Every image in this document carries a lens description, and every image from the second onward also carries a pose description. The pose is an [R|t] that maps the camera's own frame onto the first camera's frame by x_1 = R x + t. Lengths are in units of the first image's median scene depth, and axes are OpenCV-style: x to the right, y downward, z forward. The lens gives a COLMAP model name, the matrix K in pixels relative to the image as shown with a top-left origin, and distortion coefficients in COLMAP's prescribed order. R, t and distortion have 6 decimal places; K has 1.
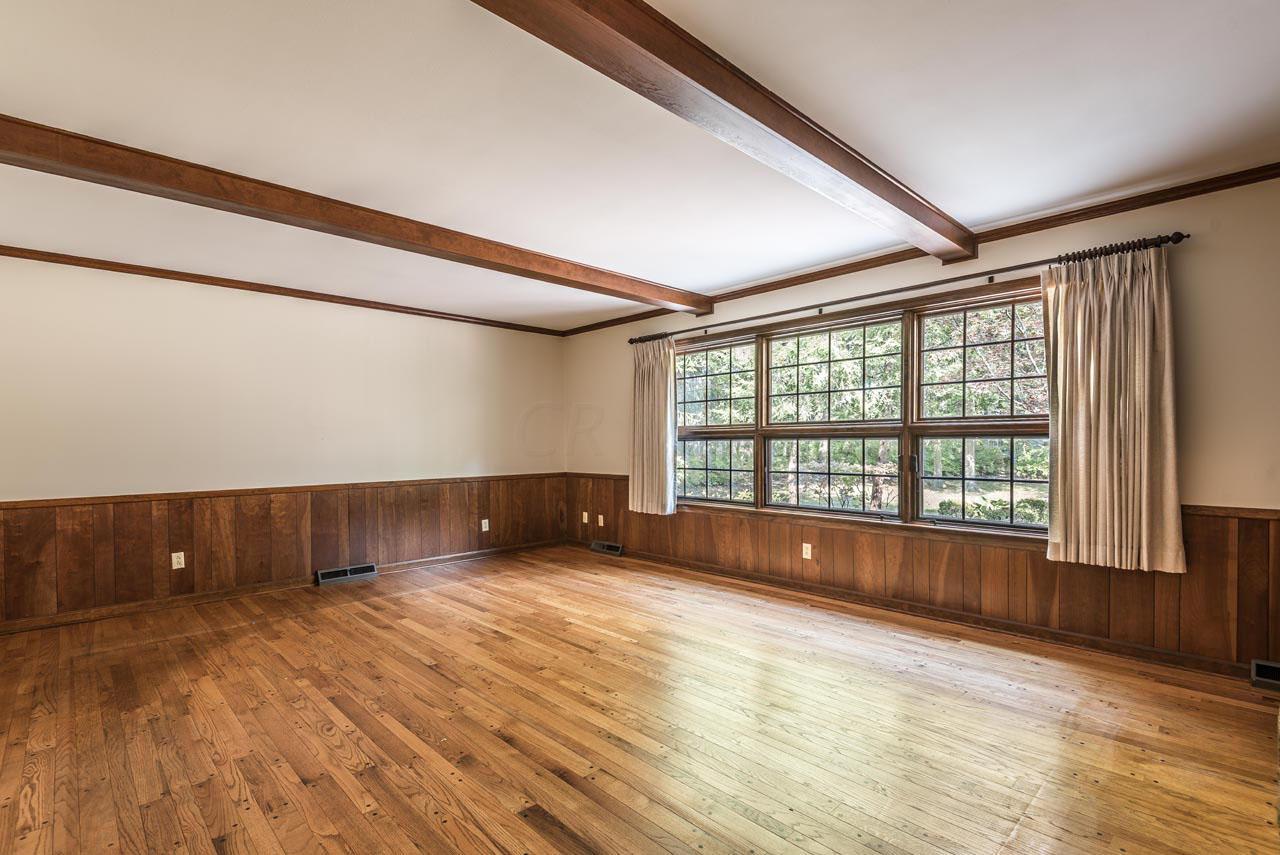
lens RADIAL K [[582.2, 0, 628.7], [0, 582.2, 424.9], [0, 0, 1]] dist [0.029372, -0.021371]
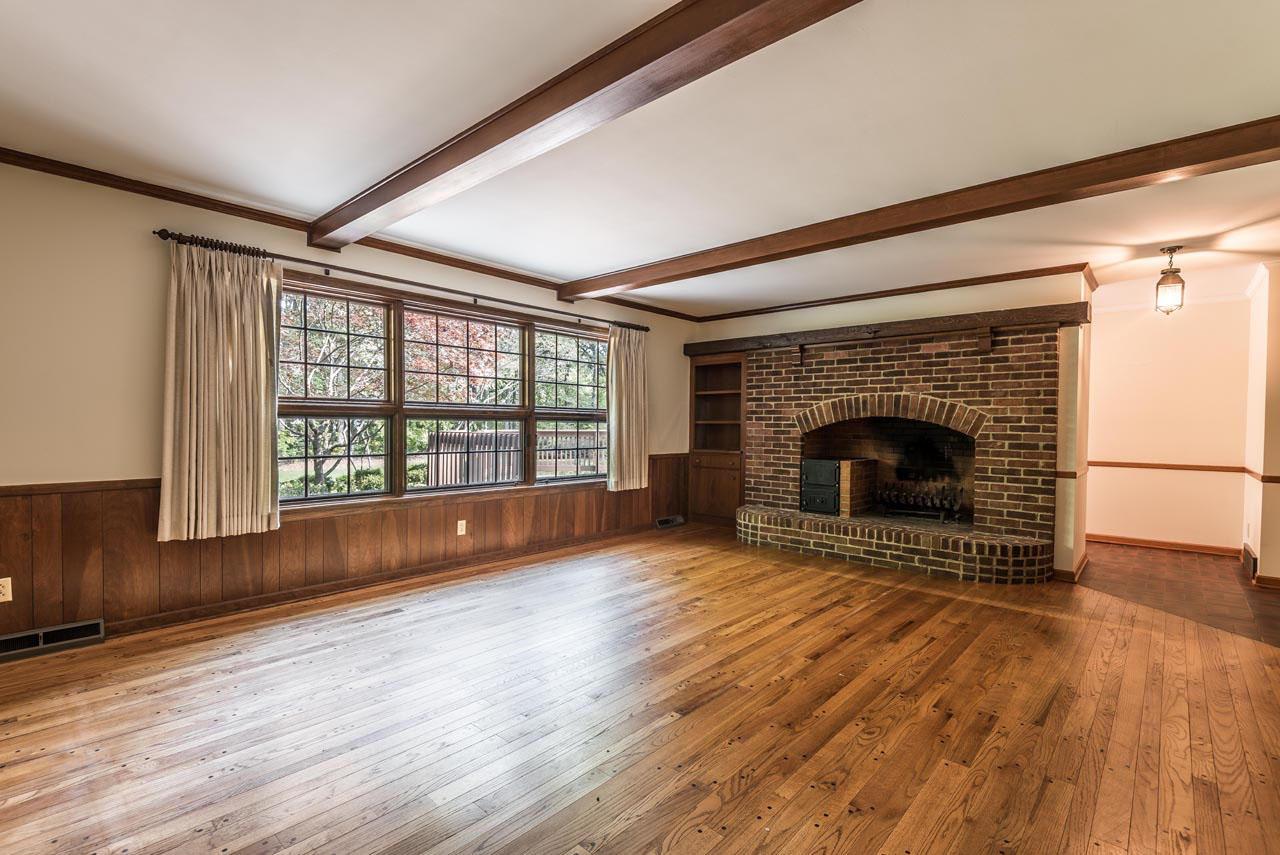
lens RADIAL K [[582.2, 0, 628.7], [0, 582.2, 424.9], [0, 0, 1]] dist [0.029372, -0.021371]
pose [[-0.064370, 0.005756, 0.997909, -0.740037], [-0.039183, 0.999198, -0.008291, 0.029302], [-0.997157, -0.039634, -0.064093, 0.765460]]
